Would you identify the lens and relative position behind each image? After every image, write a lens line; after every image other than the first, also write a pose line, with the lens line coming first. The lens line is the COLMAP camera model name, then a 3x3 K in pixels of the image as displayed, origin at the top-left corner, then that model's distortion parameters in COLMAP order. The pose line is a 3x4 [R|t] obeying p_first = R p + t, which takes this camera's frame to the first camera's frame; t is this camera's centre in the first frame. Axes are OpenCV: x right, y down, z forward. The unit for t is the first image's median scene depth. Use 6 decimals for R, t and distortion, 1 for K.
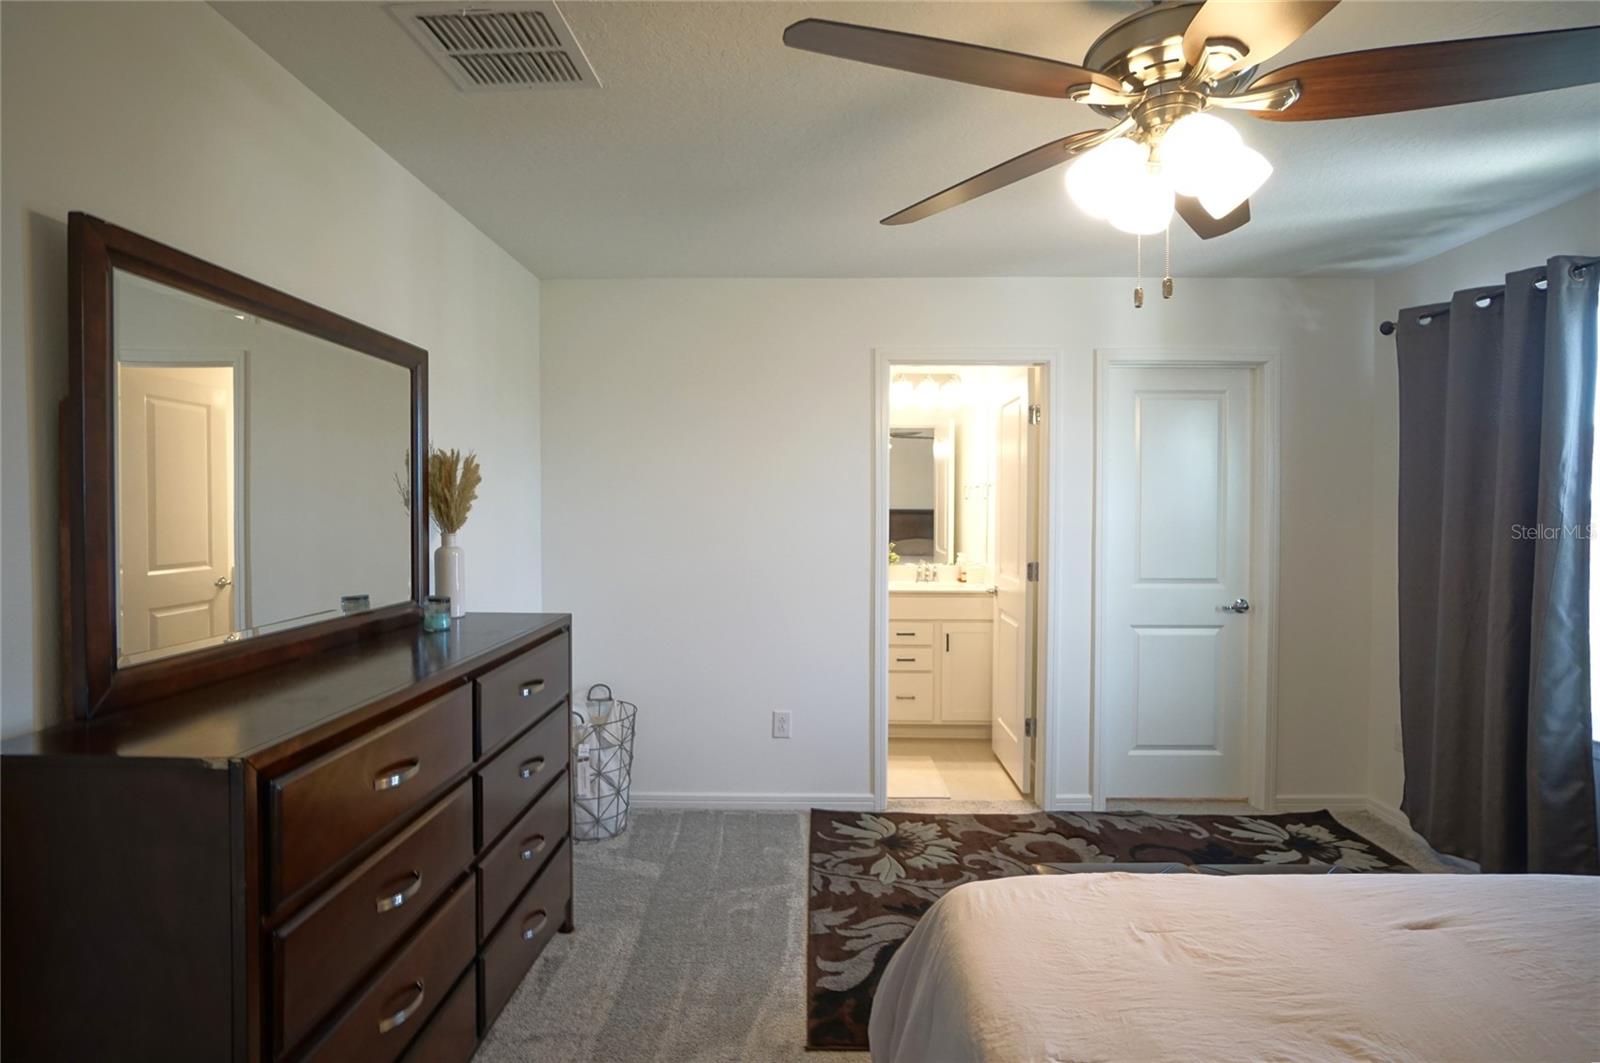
lens RADIAL K [[838.0, 0, 801.1], [0, 838.0, 524.5], [0, 0, 1]] dist [-0.050147, 0.034827]
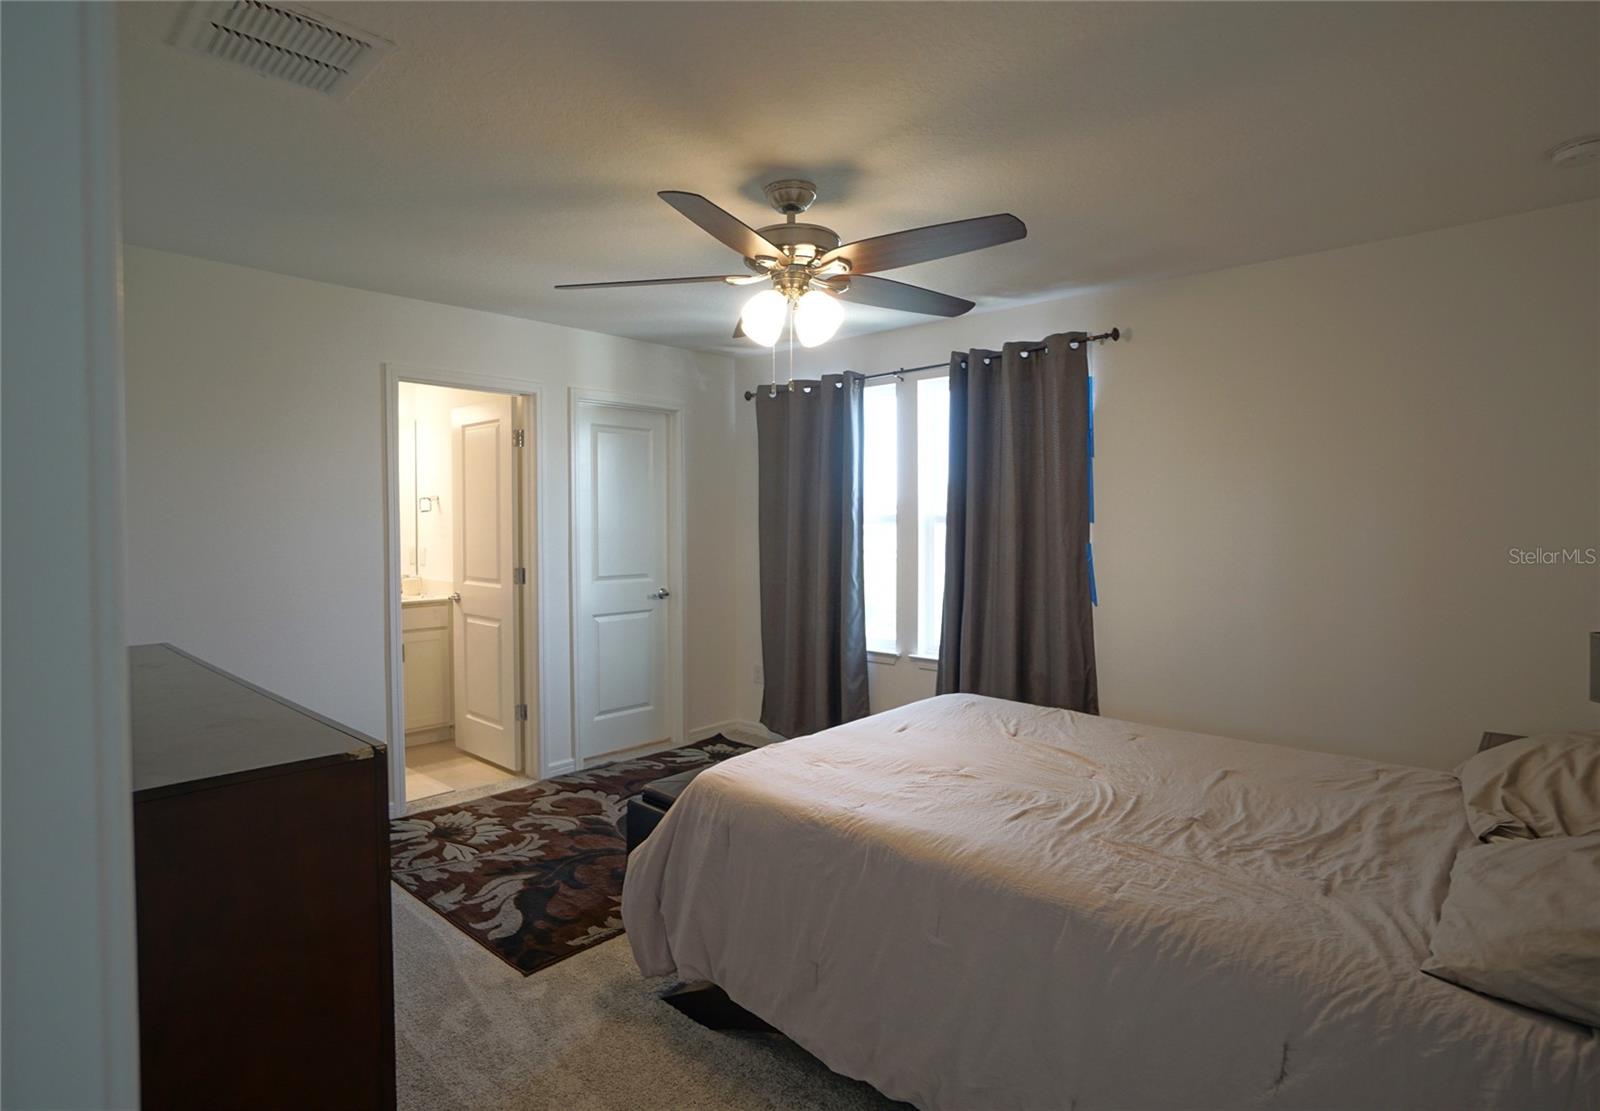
lens RADIAL K [[854.7, 0, 800.0], [0, 854.7, 555.5], [0, 0, 1]] dist [-0.000337, -0.000202]
pose [[0.650861, -0.035715, 0.758356, -0.394717], [0.020791, 0.999357, 0.029221, 0.002552], [-0.758912, -0.003252, 0.651185, -0.060052]]
